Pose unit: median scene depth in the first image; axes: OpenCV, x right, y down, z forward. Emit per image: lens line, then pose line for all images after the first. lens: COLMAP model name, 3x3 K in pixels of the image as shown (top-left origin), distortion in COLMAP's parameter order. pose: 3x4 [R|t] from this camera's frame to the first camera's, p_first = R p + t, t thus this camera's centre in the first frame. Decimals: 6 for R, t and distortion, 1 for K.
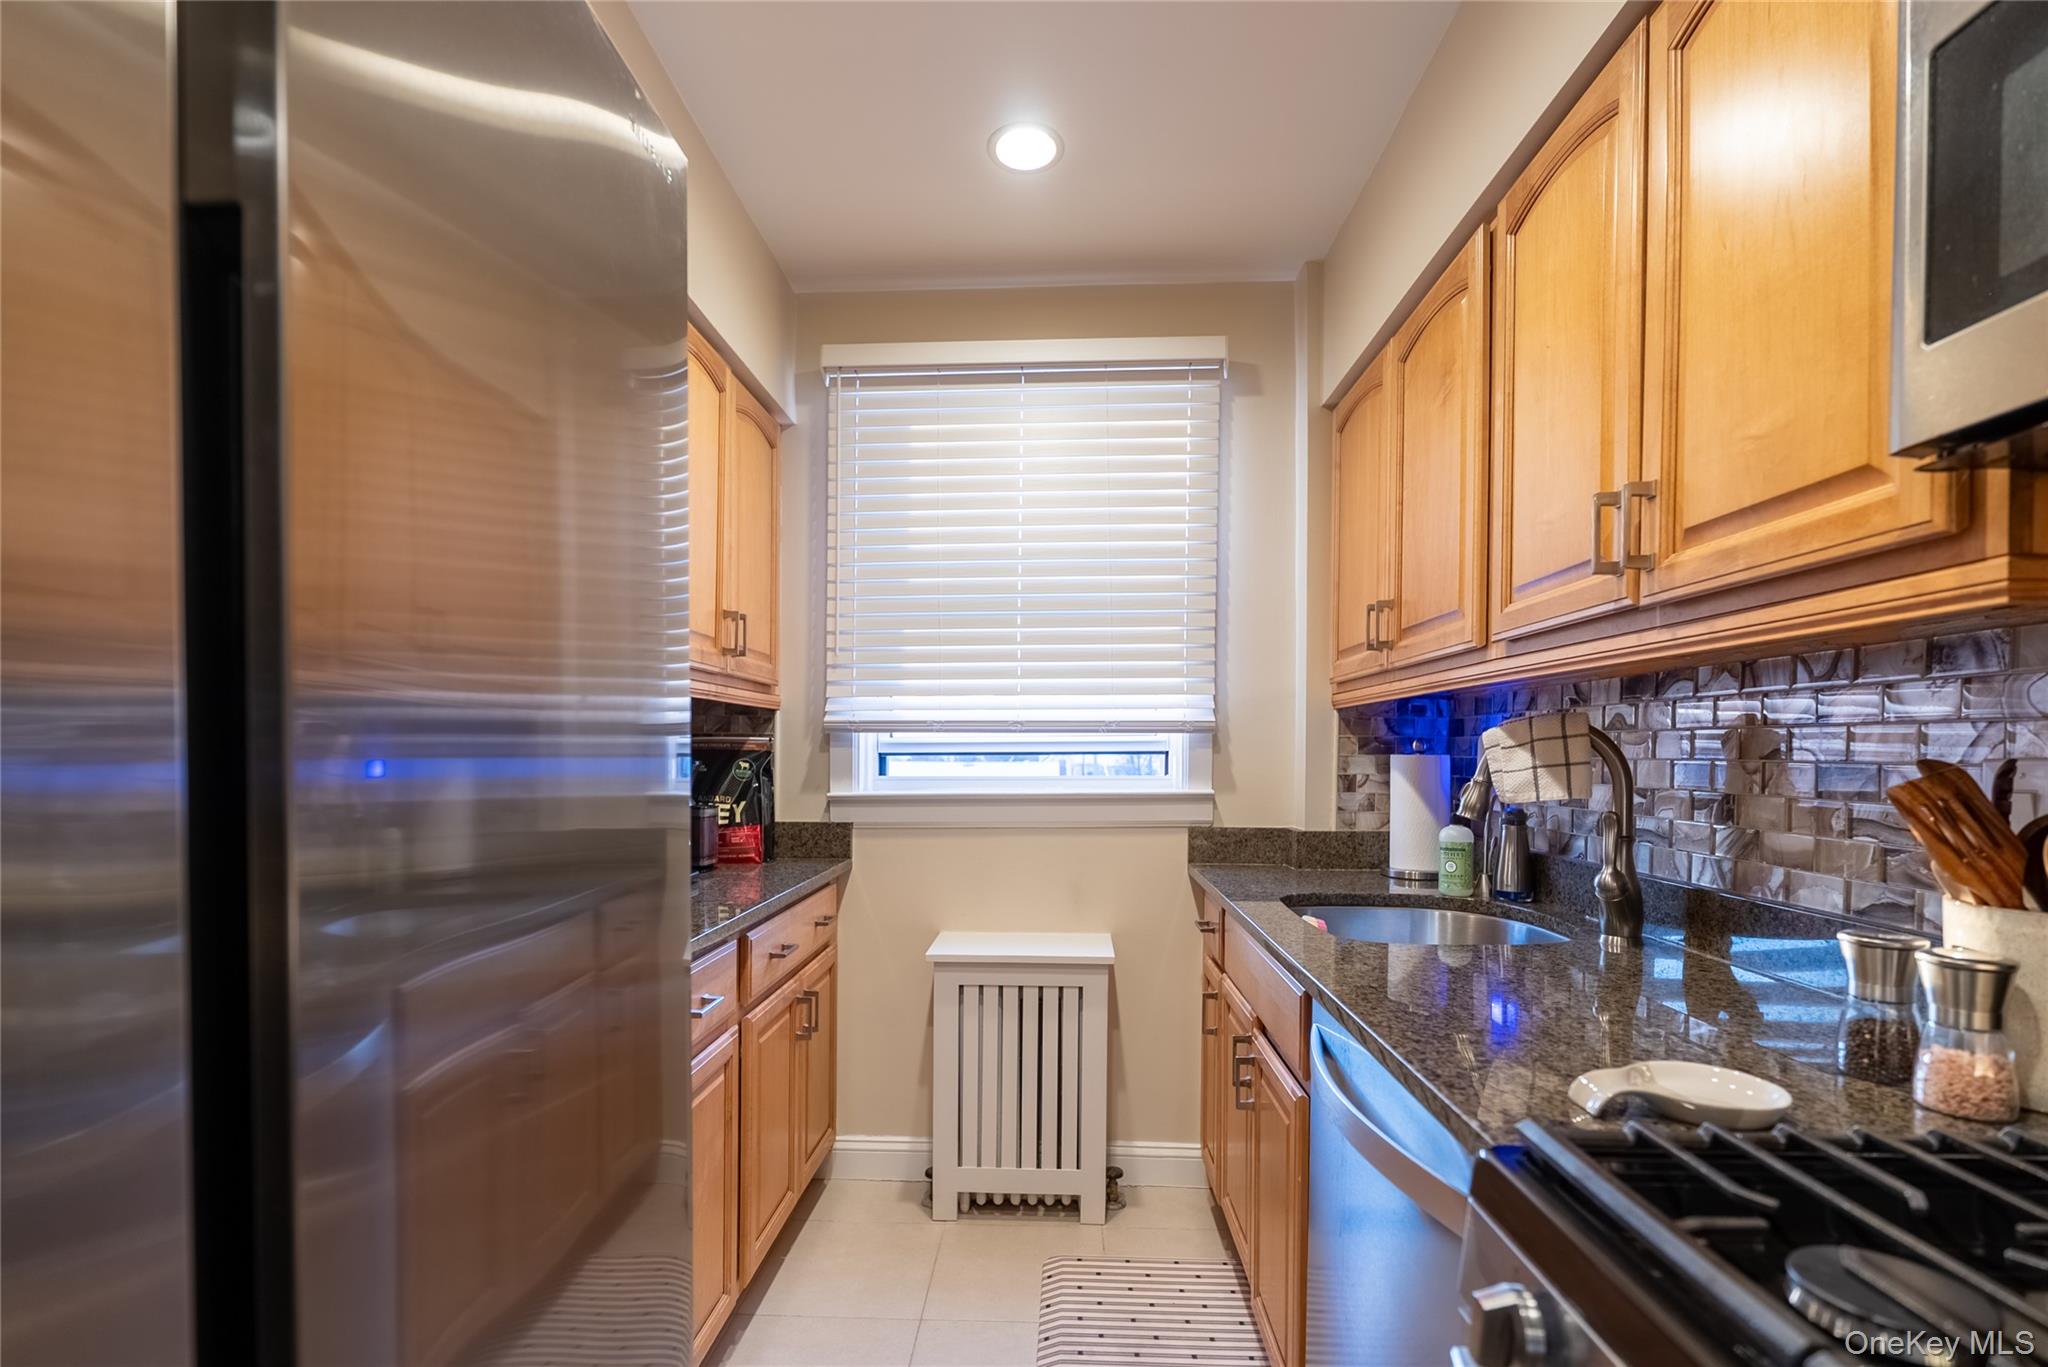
lens RADIAL K [[931.7, 0, 1050.7], [0, 931.7, 721.7], [0, 0, 1]] dist [-0.000983, -0.000020]
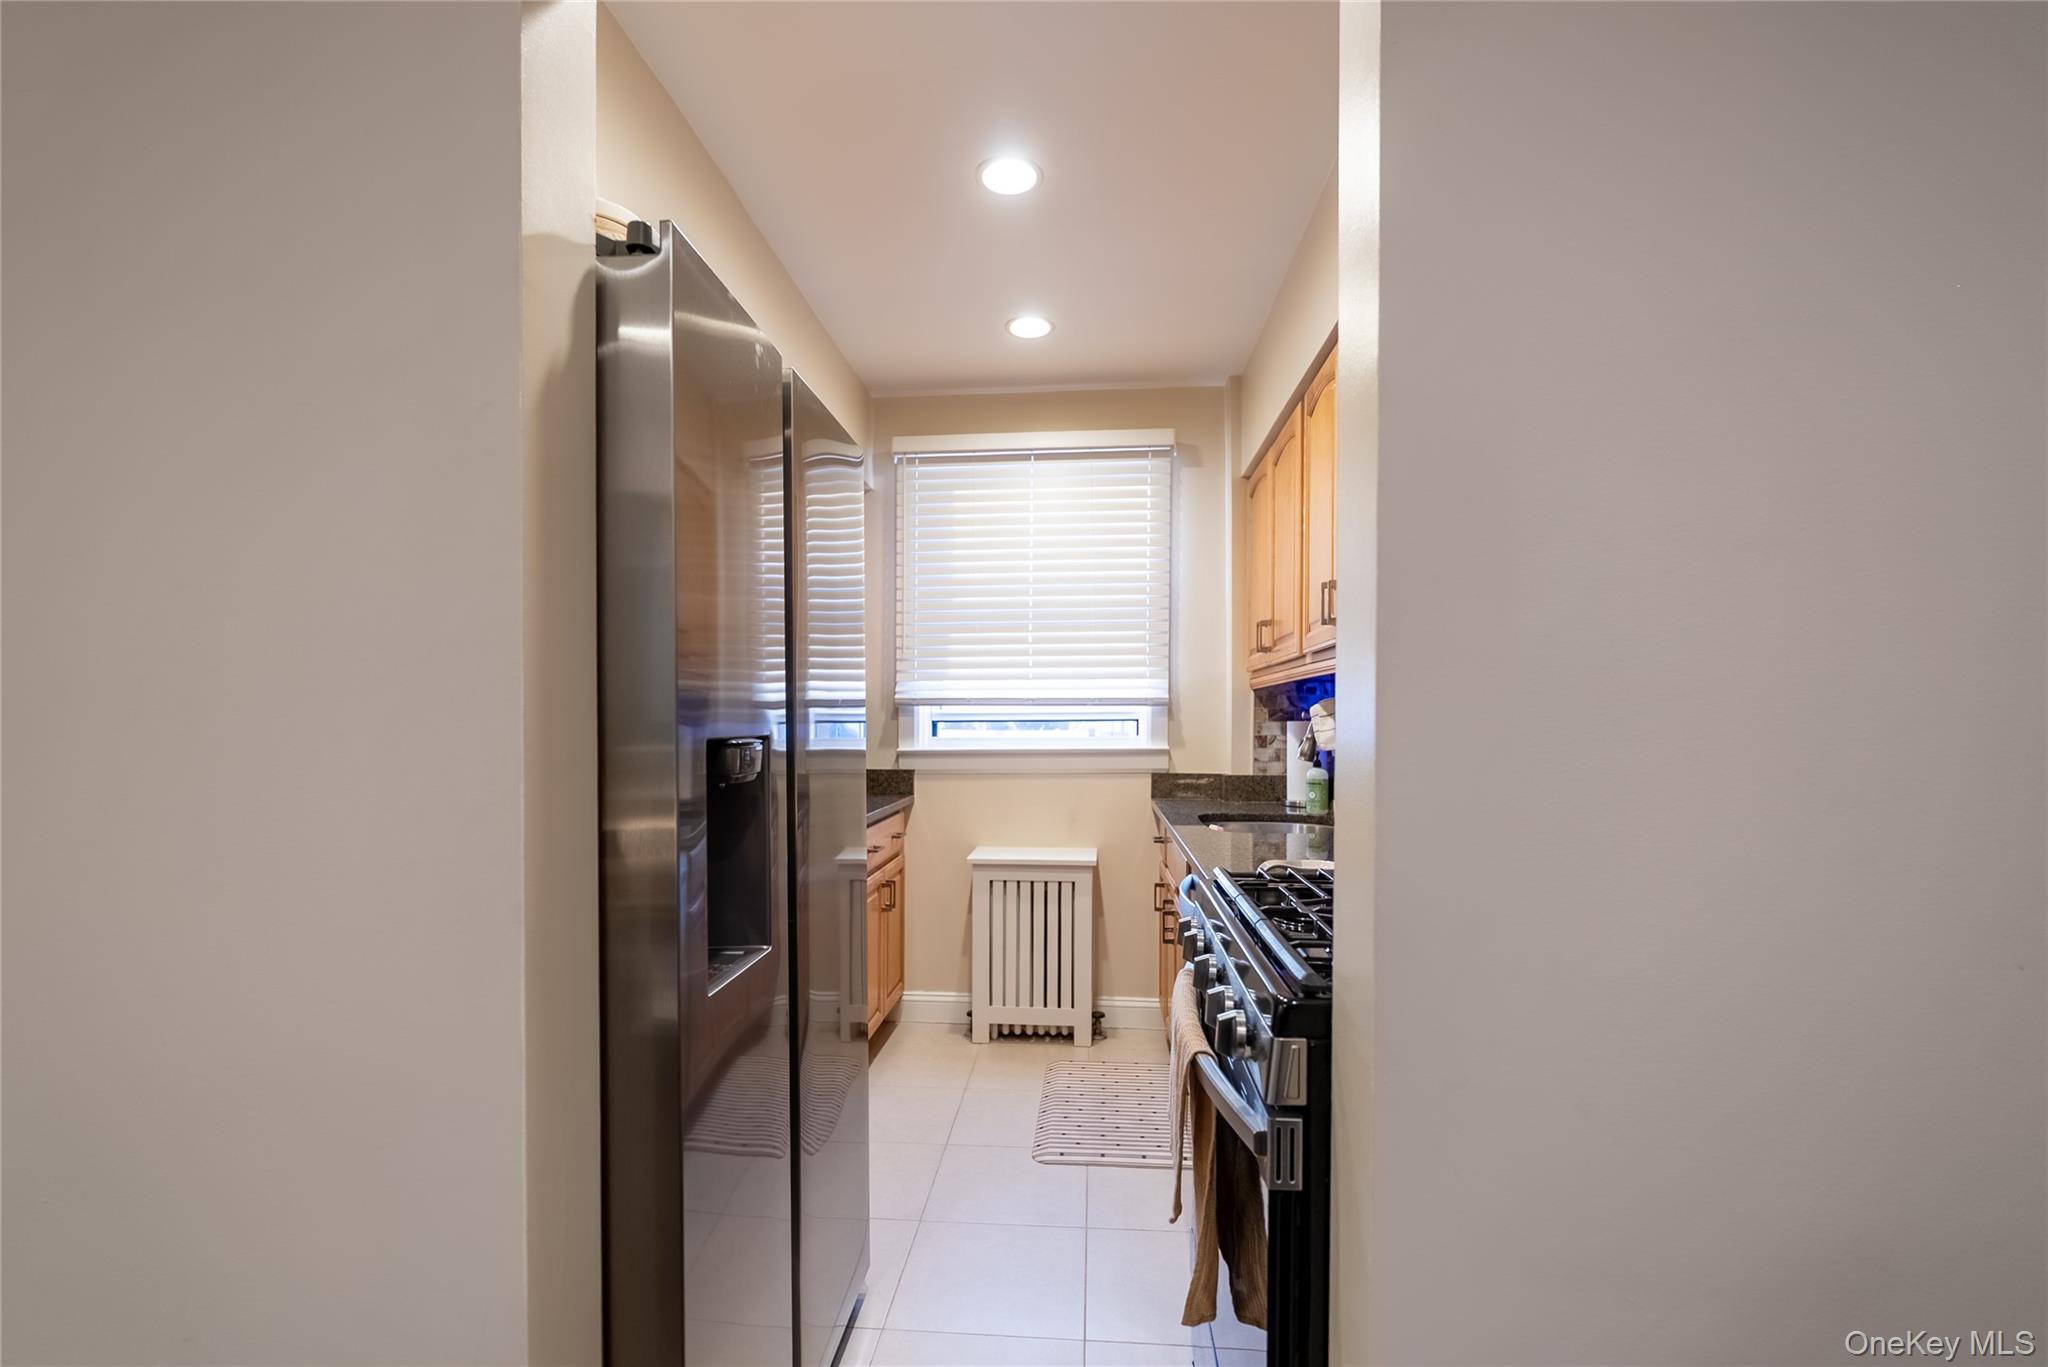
lens RADIAL K [[927.2, 0, 1026.5], [0, 927.2, 730.8], [0, 0, 1]] dist [-0.001891, -0.000028]
pose [[0.998206, -0.000143, -0.059876, 0.044780], [0.002745, 0.999055, 0.043386, -0.012242], [0.059813, -0.043473, 0.997262, -0.421131]]
